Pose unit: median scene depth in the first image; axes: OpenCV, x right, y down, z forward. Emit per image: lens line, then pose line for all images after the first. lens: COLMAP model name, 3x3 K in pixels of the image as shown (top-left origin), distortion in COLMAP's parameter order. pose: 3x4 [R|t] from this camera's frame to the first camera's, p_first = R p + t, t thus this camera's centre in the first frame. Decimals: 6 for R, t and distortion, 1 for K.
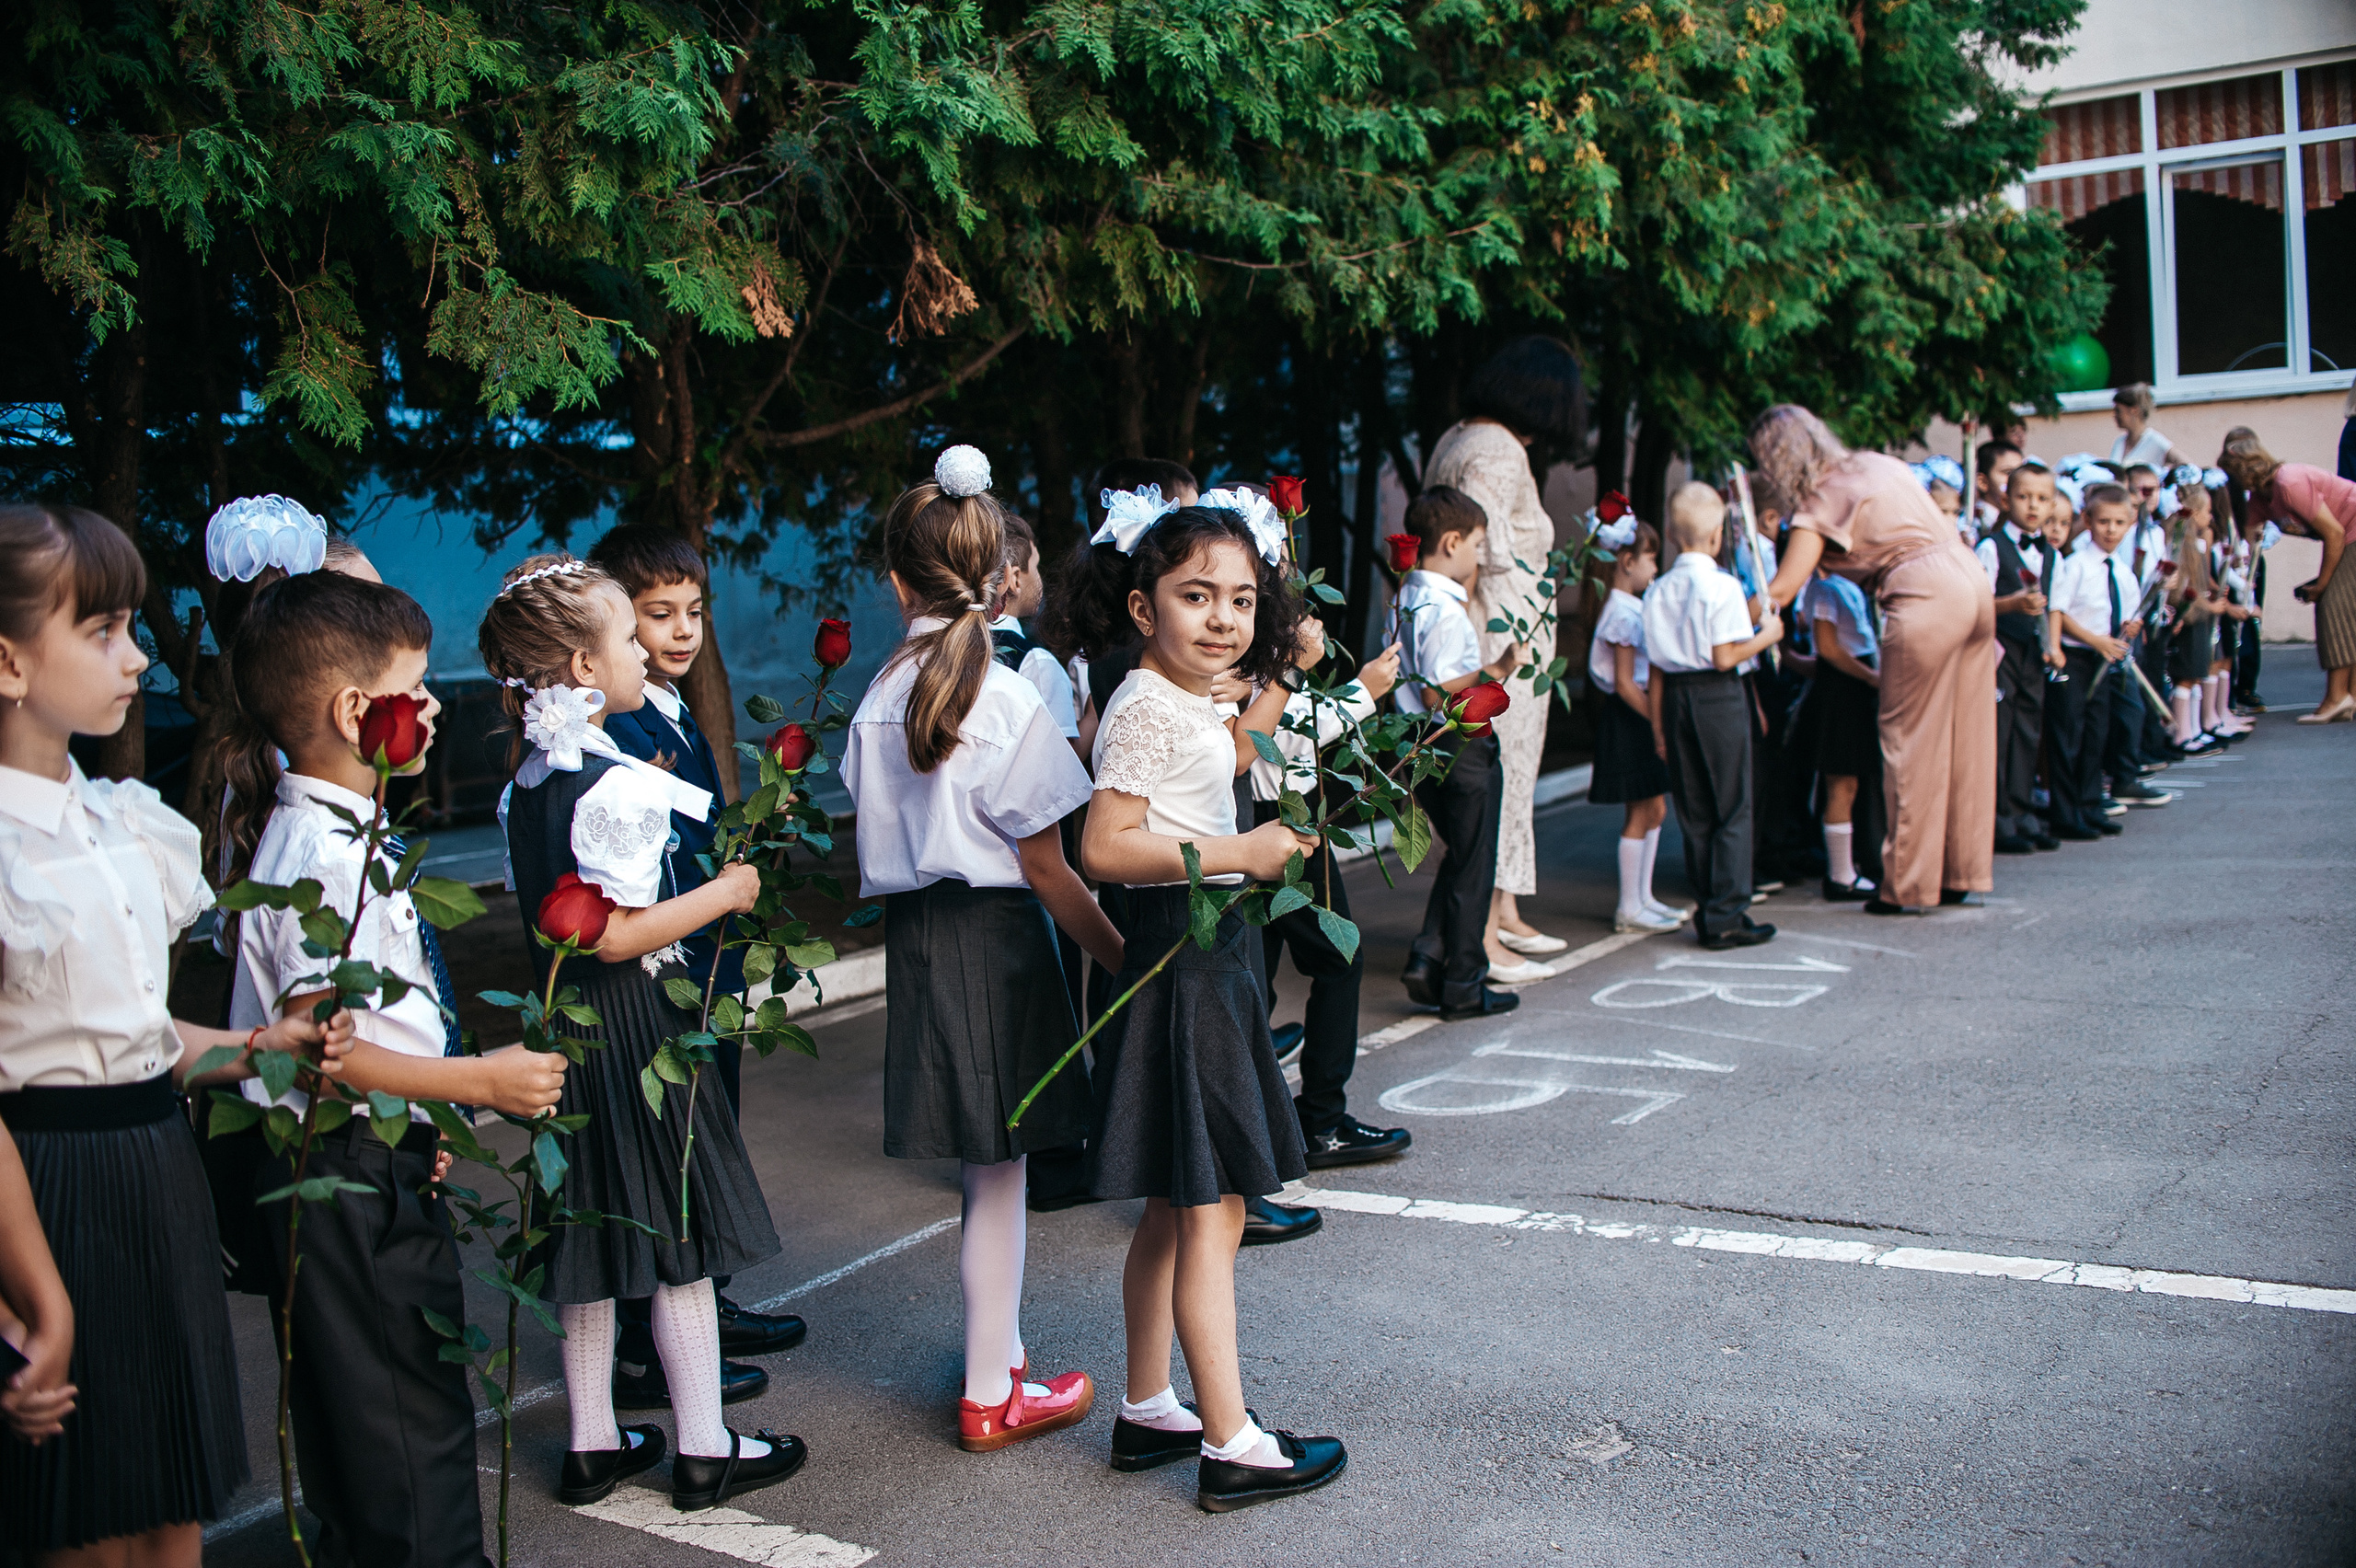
lens RADIAL K [[2417.4, 0, 1176.5], [0, 2417.4, 858.2], [0, 0, 1]] dist [-0.112938, 0.000000]
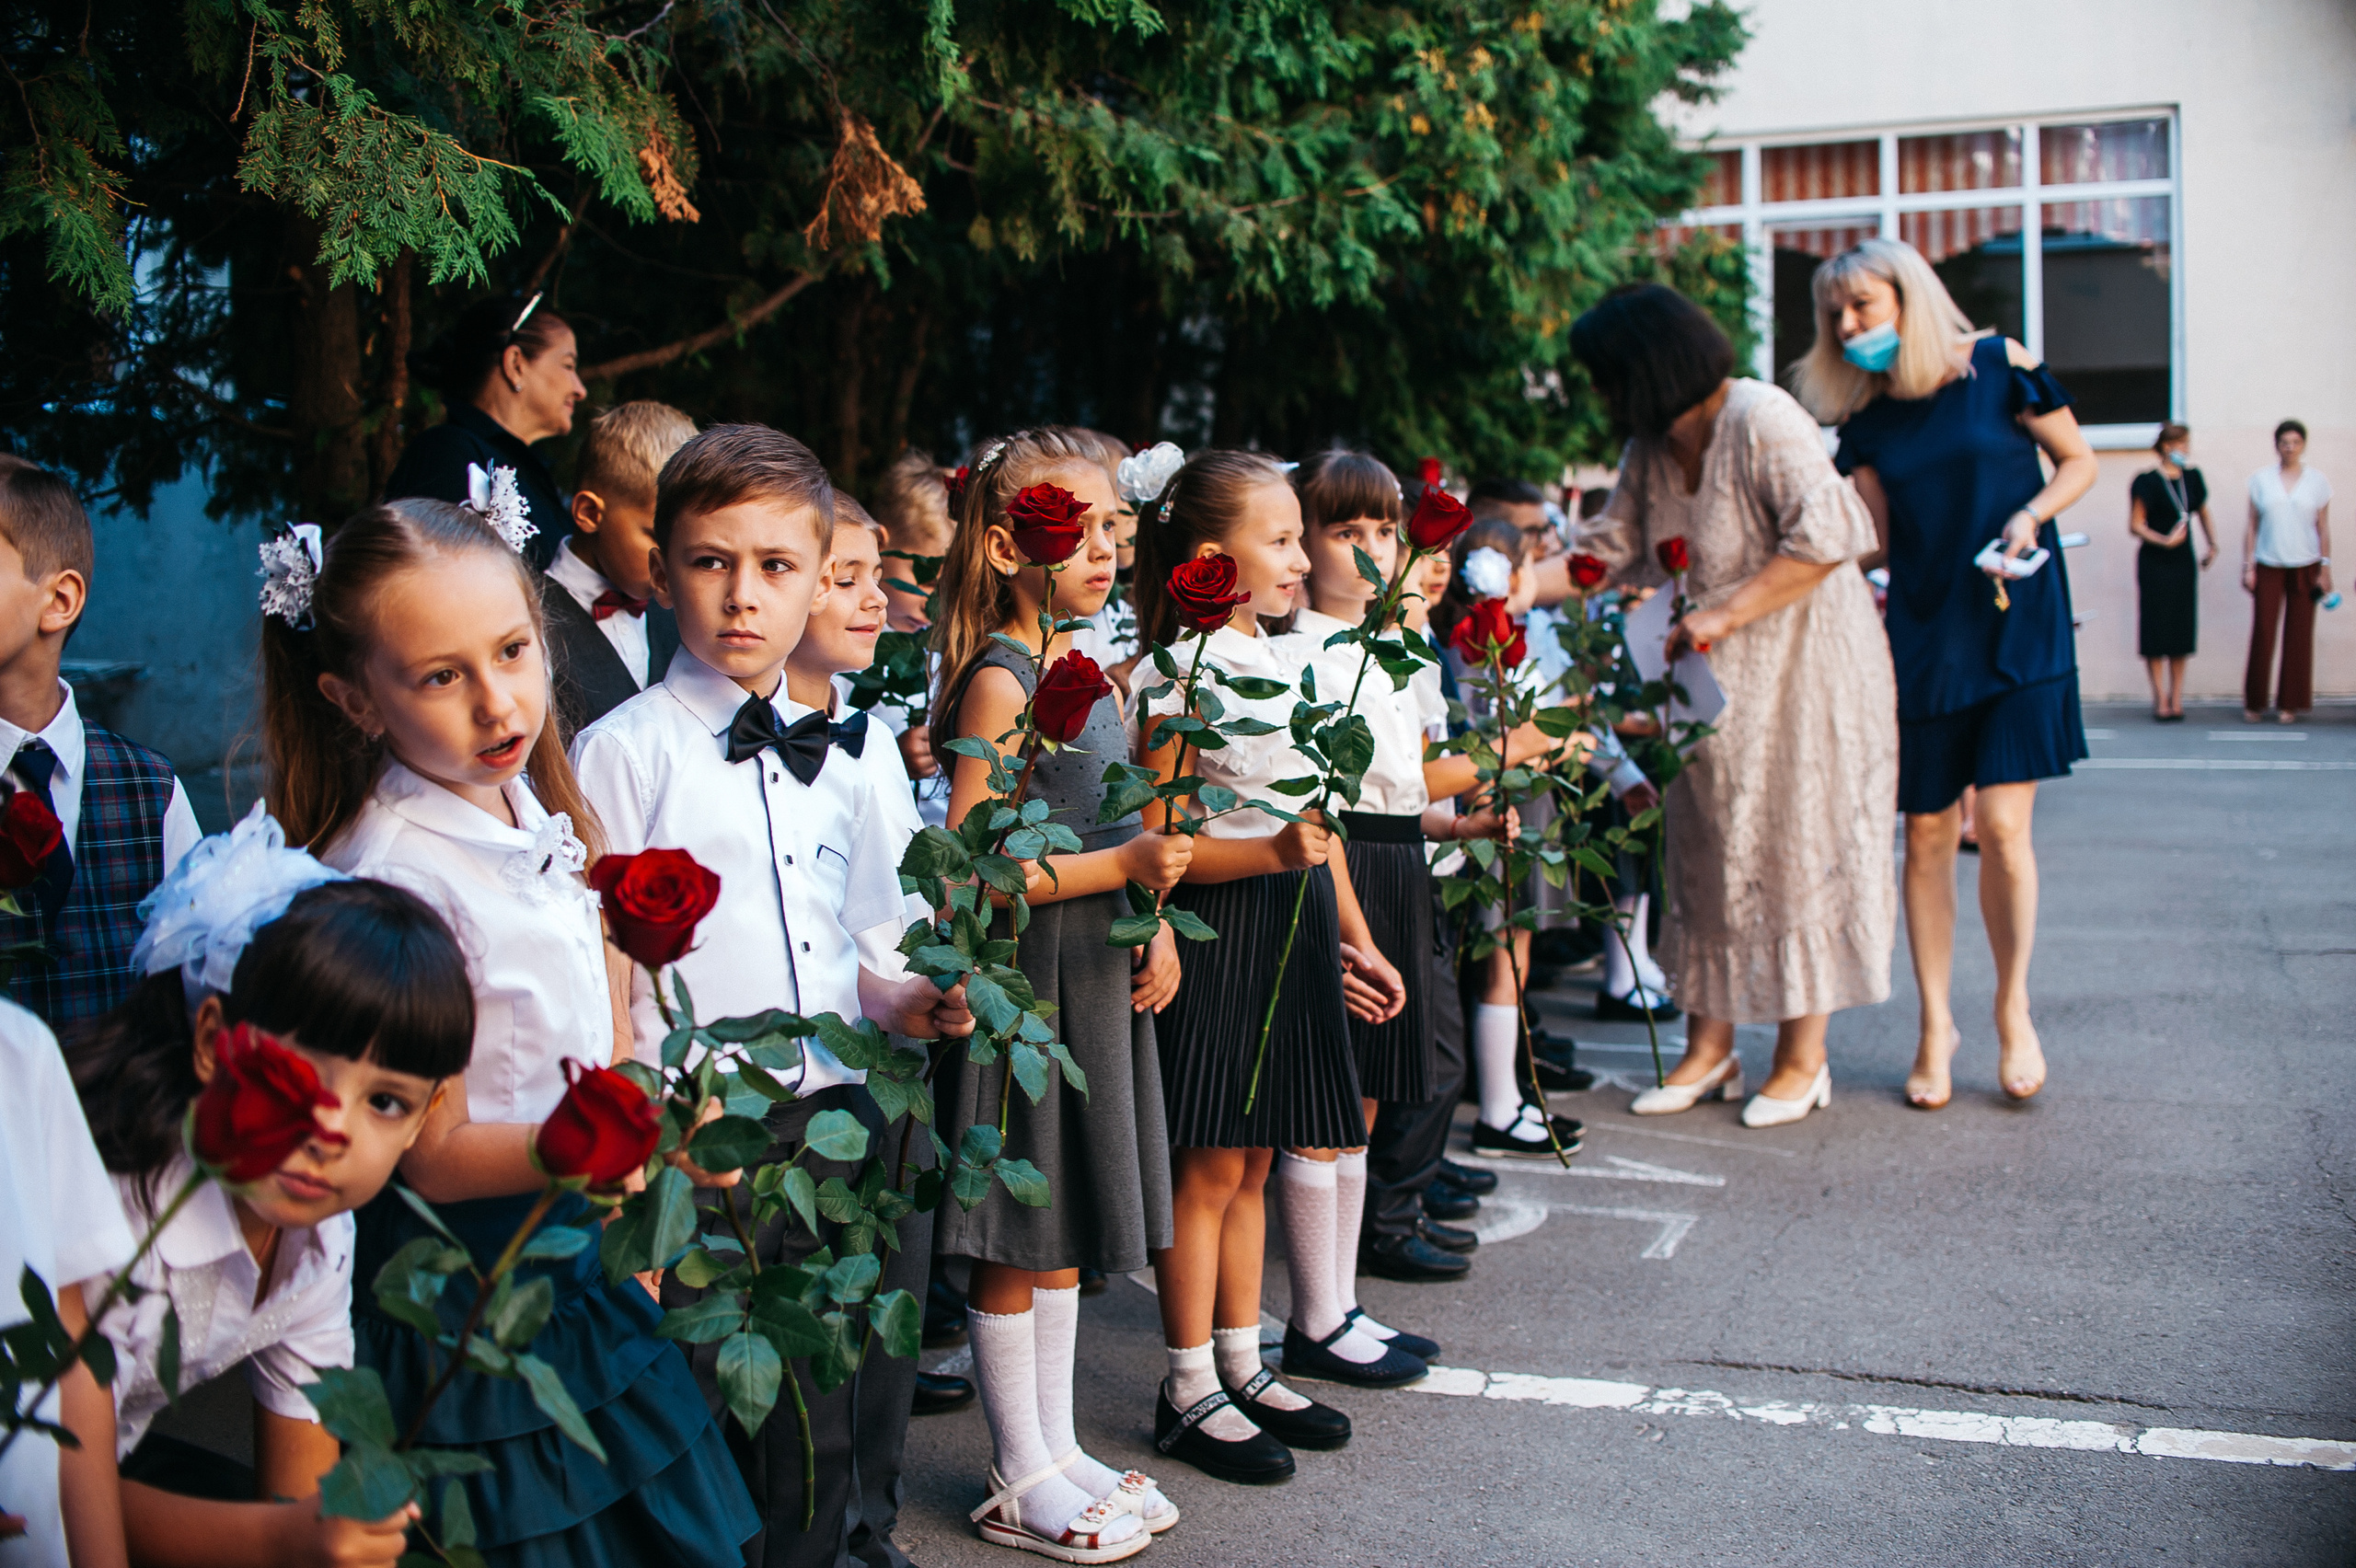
lens RADIAL K [[2417.4, 0, 1208.4], [0, 2417.4, 824.9], [0, 0, 1]] dist [-0.112938, 0.000000]
pose [[0.967800, 0.020848, 0.250854, -0.170624], [-0.013971, 0.999477, -0.029165, -0.012157], [-0.251331, 0.024722, 0.967586, 0.231256]]
